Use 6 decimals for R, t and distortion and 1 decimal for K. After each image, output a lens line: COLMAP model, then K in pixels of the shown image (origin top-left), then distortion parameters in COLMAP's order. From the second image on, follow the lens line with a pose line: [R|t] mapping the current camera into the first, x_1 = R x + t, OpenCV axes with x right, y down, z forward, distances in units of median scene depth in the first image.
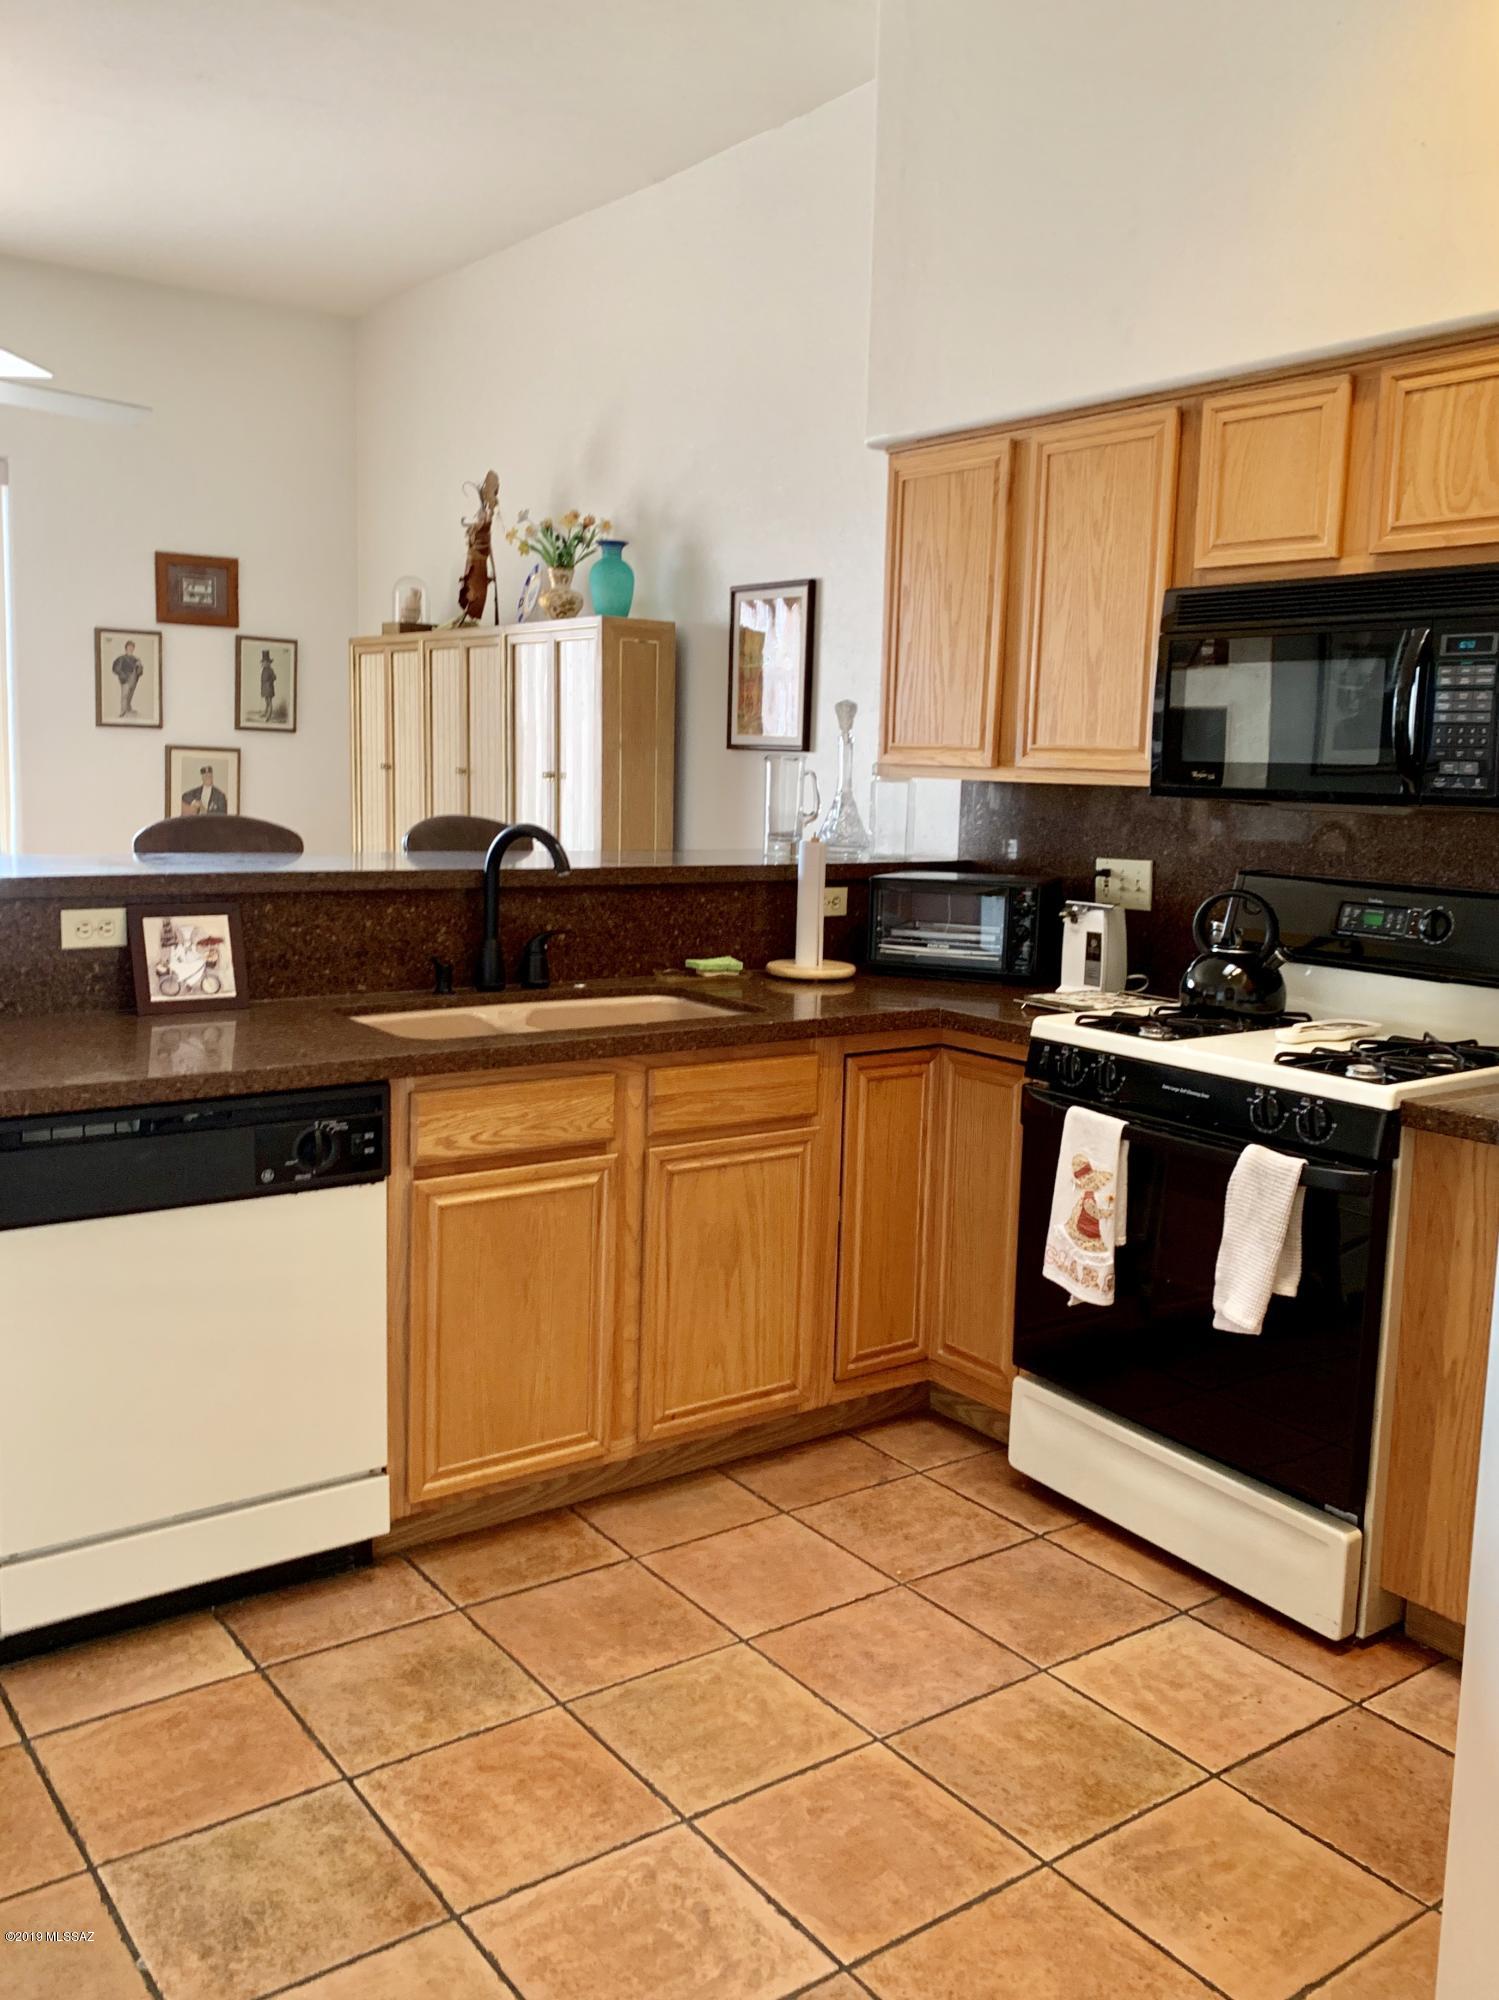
lens RADIAL K [[1698.9, 0, 749.5], [0, 1698.9, 1000.0], [0, 0, 1]] dist [-0.011040, -0.005669]
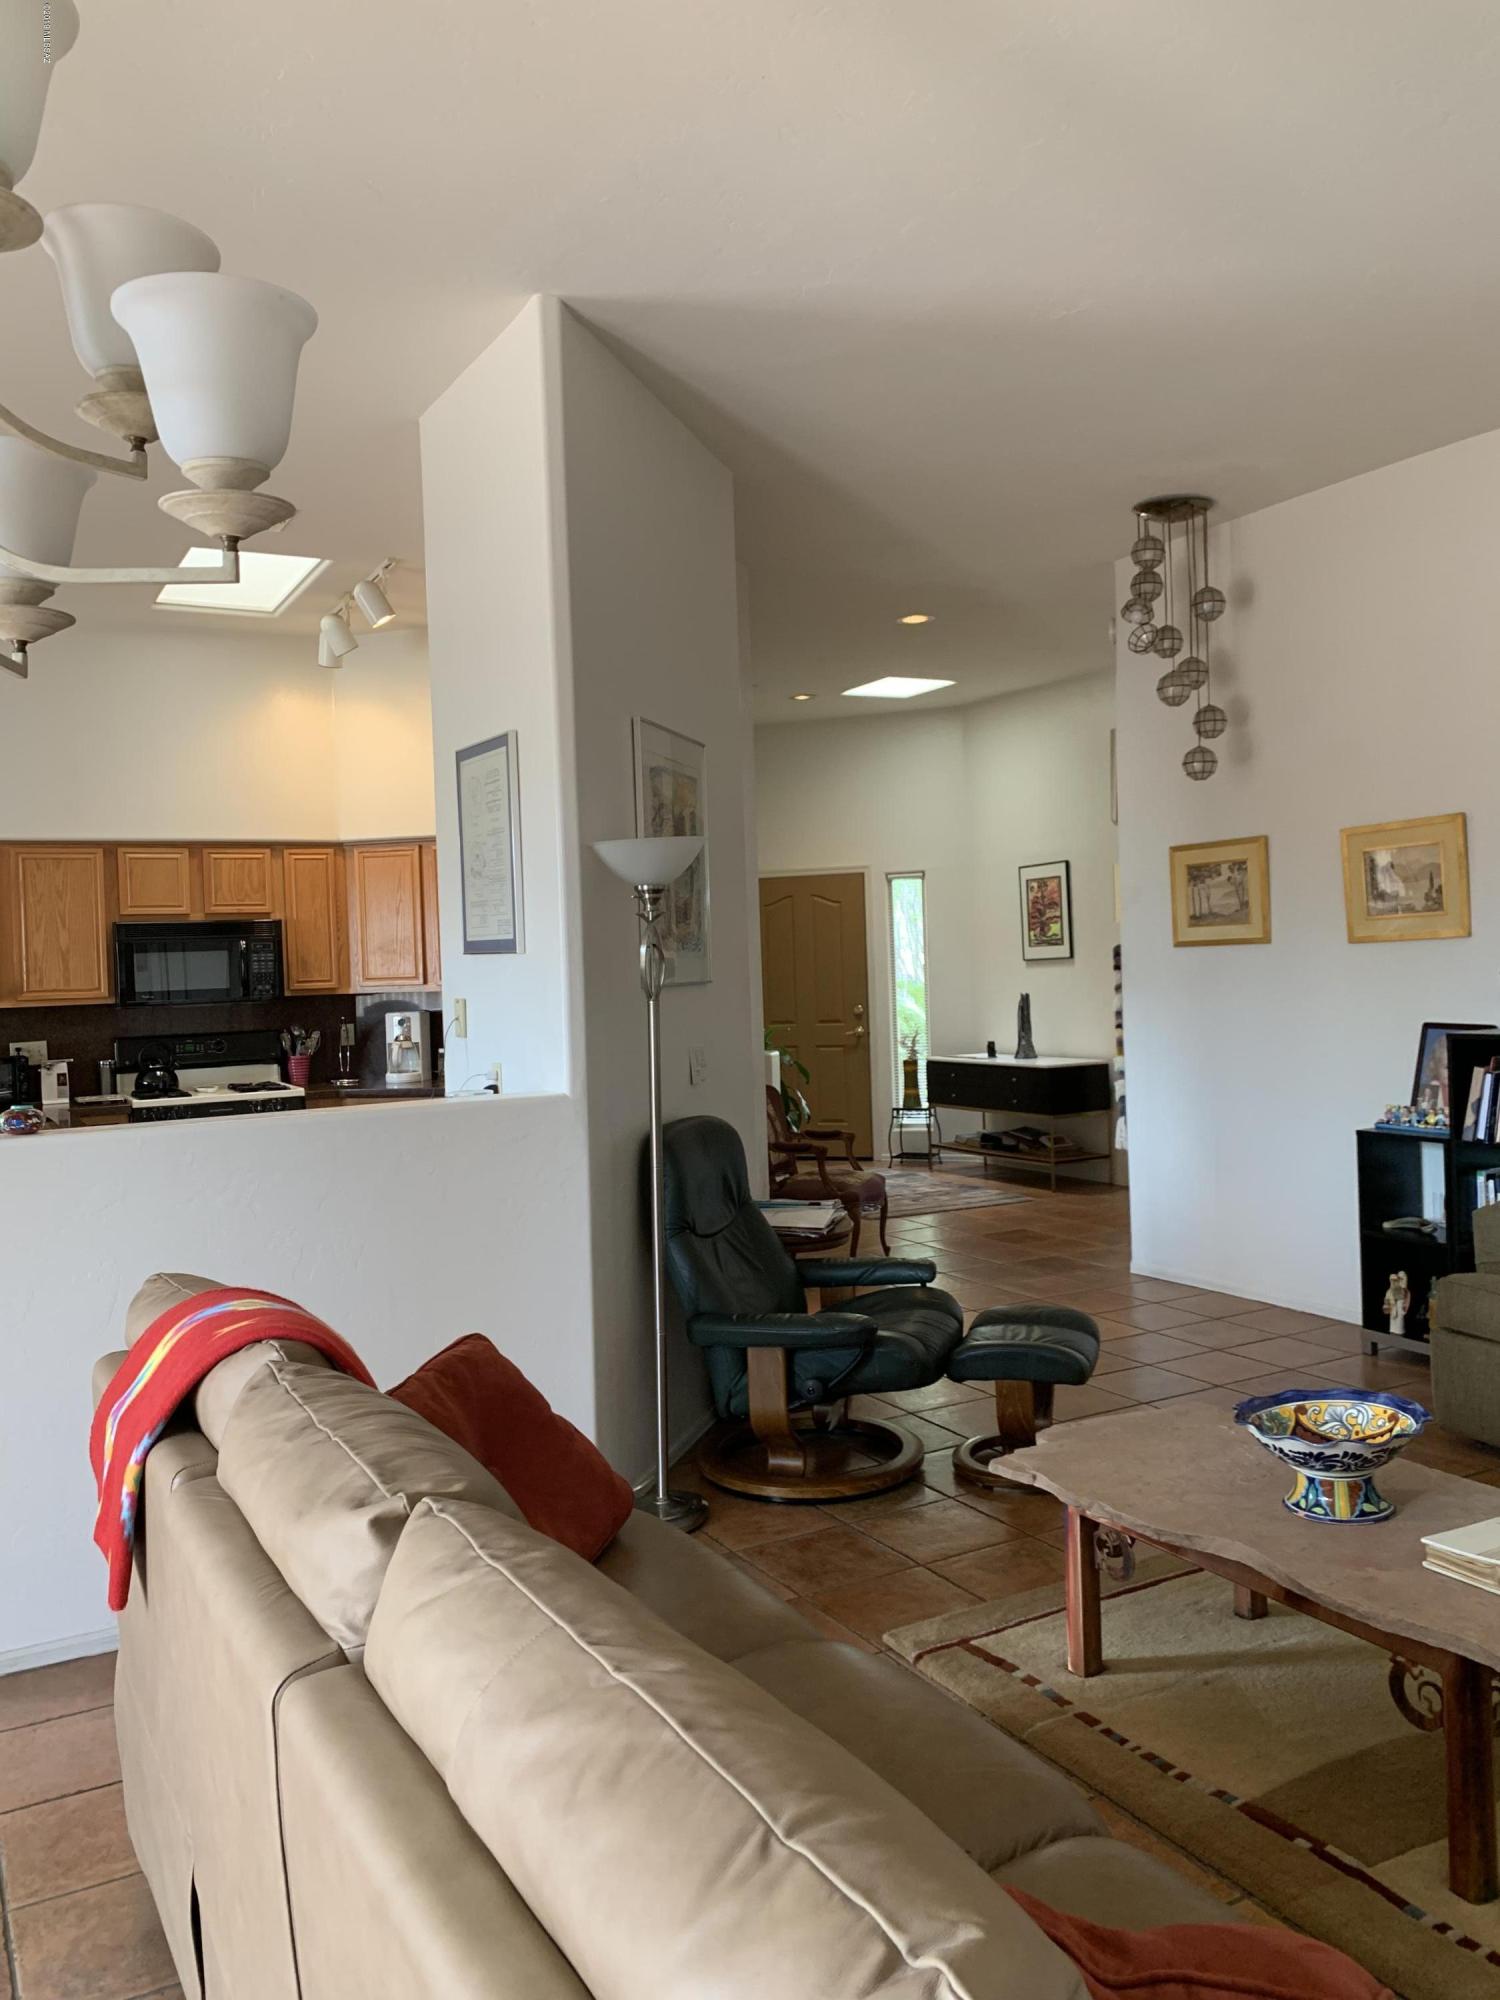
lens RADIAL K [[1530.7, 0, 750.0], [0, 1530.7, 1000.0], [0, 0, 1]] dist [0.001628, -0.000112]
pose [[0.120956, -0.059163, 0.990893, -1.811836], [0.174980, 0.983862, 0.037384, -0.056183], [-0.977114, 0.168865, 0.129356, -0.151378]]
